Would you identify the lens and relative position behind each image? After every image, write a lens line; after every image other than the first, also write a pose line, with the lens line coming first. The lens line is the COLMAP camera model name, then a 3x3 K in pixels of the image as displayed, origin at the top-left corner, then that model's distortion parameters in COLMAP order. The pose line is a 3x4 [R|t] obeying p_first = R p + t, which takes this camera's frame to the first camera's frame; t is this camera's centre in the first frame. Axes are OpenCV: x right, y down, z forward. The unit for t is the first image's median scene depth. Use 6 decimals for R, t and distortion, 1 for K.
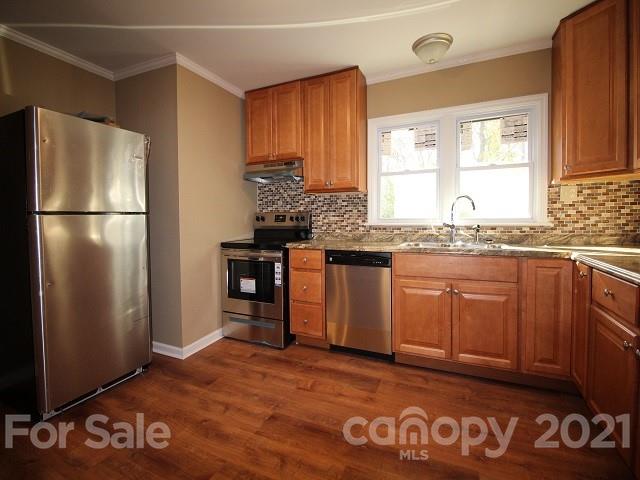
lens RADIAL K [[296.6, 0, 316.2], [0, 296.6, 229.3], [0, 0, 1]] dist [-0.010269, -0.007463]
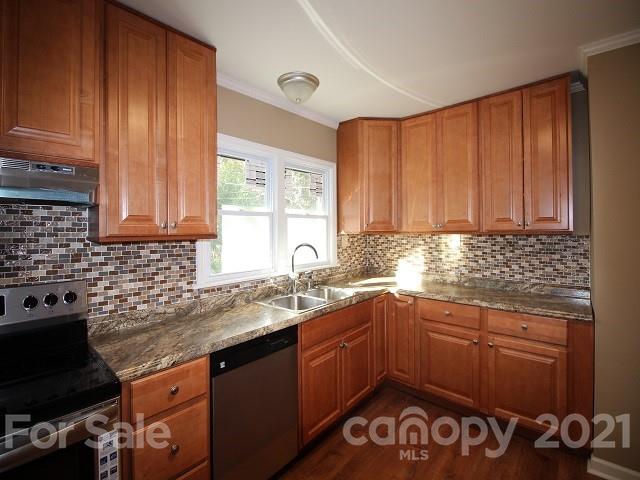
lens RADIAL K [[296.6, 0, 321.5], [0, 296.6, 229.4], [0, 0, 1]] dist [-0.010269, -0.007463]
pose [[0.283299, 0.006898, 0.959007, -0.412166], [0.042154, 0.998918, -0.019638, -0.130770], [-0.958105, 0.045989, 0.282702, 0.606120]]
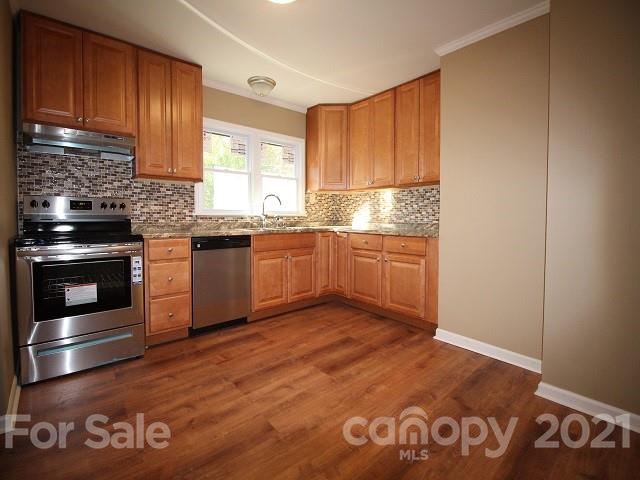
lens RADIAL K [[296.6, 0, 324.7], [0, 296.6, 230.8], [0, 0, 1]] dist [-0.010269, -0.007463]
pose [[0.402120, -0.031331, 0.915051, -0.676225], [0.025640, 0.999408, 0.022951, 0.033762], [-0.915228, 0.014233, 0.402685, 0.164723]]
